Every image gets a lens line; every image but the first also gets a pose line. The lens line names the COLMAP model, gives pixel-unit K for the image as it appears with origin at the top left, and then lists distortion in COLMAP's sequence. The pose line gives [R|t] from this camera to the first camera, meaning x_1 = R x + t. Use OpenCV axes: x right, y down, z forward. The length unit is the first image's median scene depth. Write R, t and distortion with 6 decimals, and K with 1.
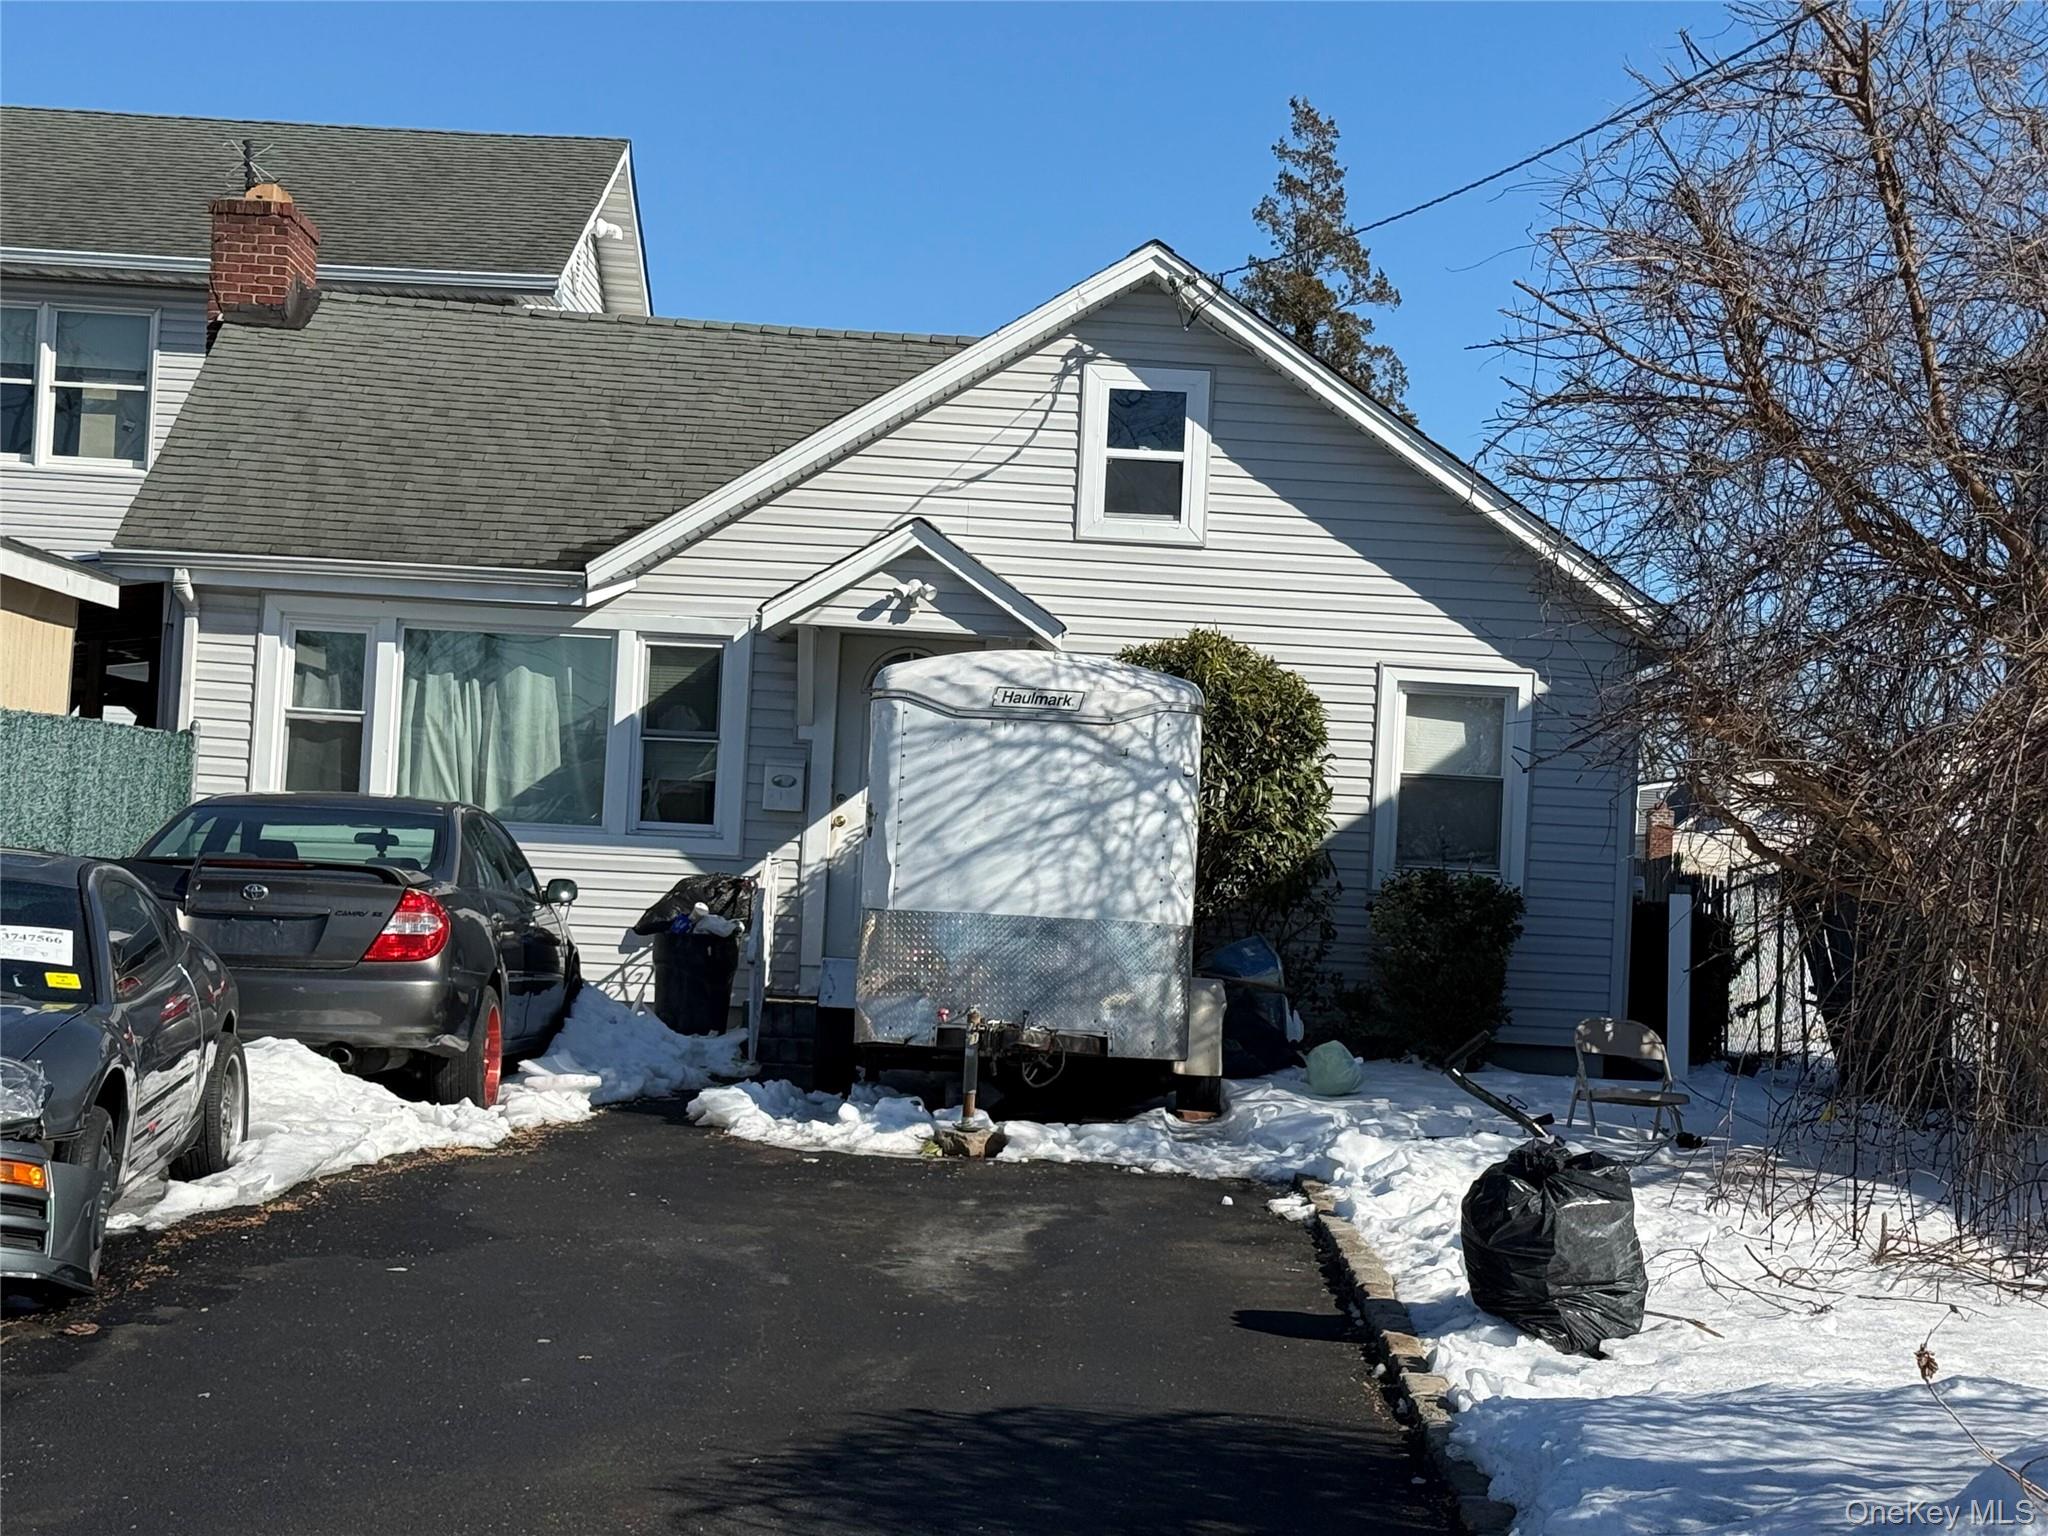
lens RADIAL K [[3527.8, 0, 1017.6], [0, 3527.8, 762.9], [0, 0, 1]] dist [0.160955, 0.000000]
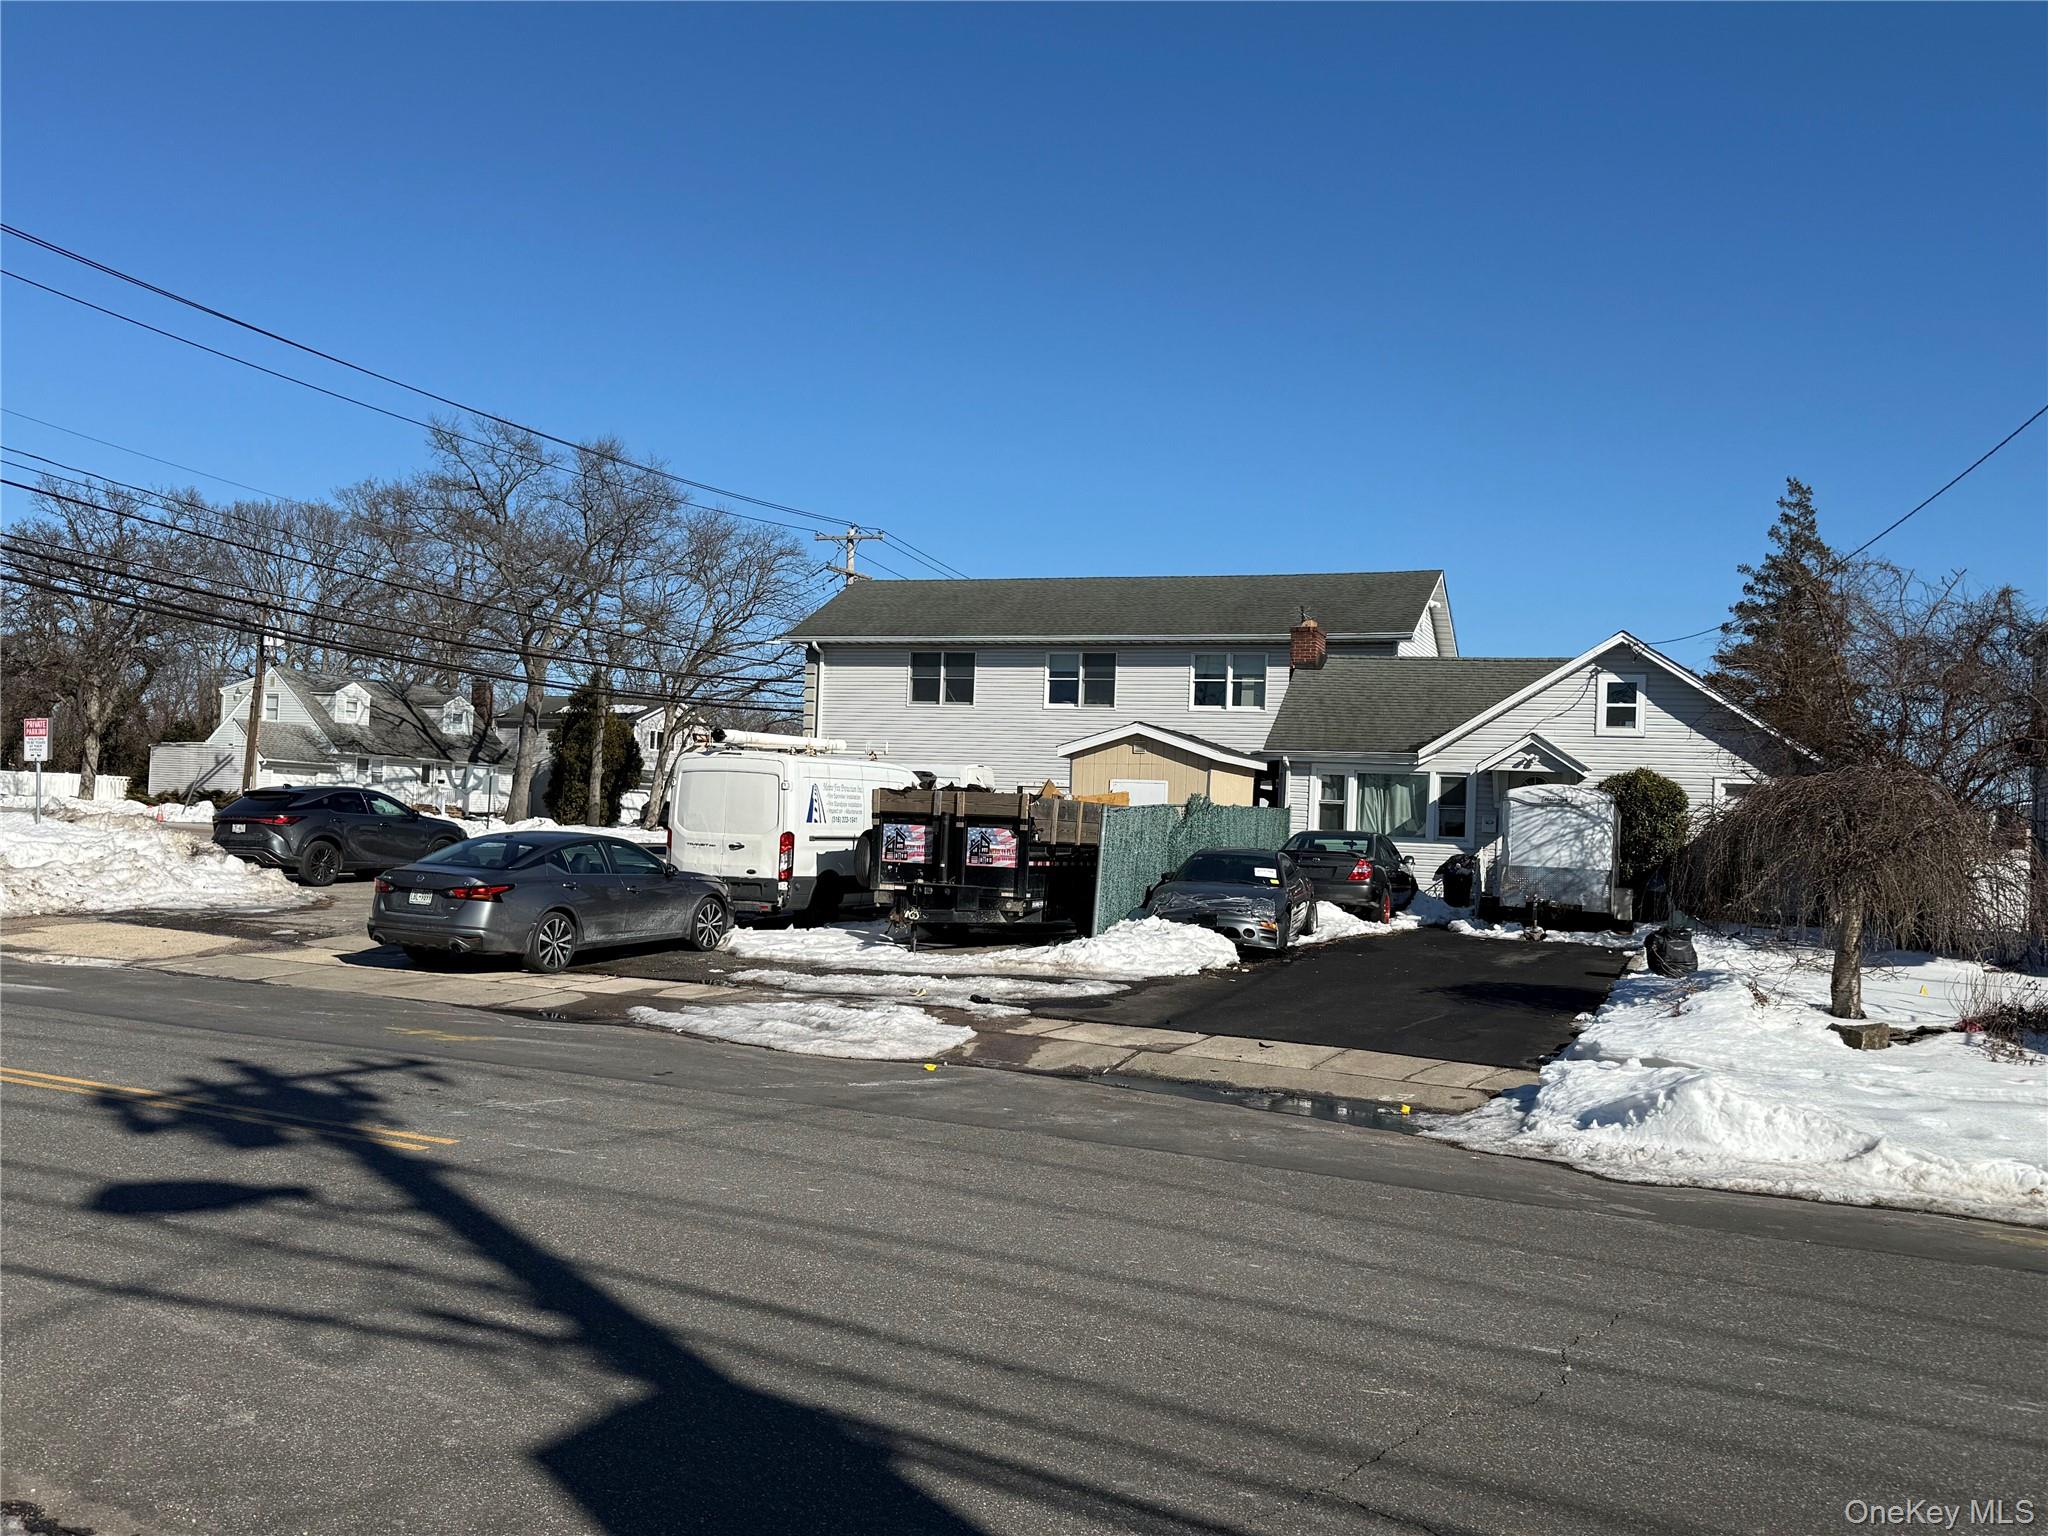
lens RADIAL K [[1721.1, 0, 1003.2], [0, 1721.1, 785.7], [0, 0, 1]] dist [0.087051, -0.016206]
pose [[0.930663, -0.019763, -0.365342, 0.087537], [0.017171, 0.999799, -0.010344, -0.017653], [0.365474, 0.003354, 0.930816, -0.502487]]
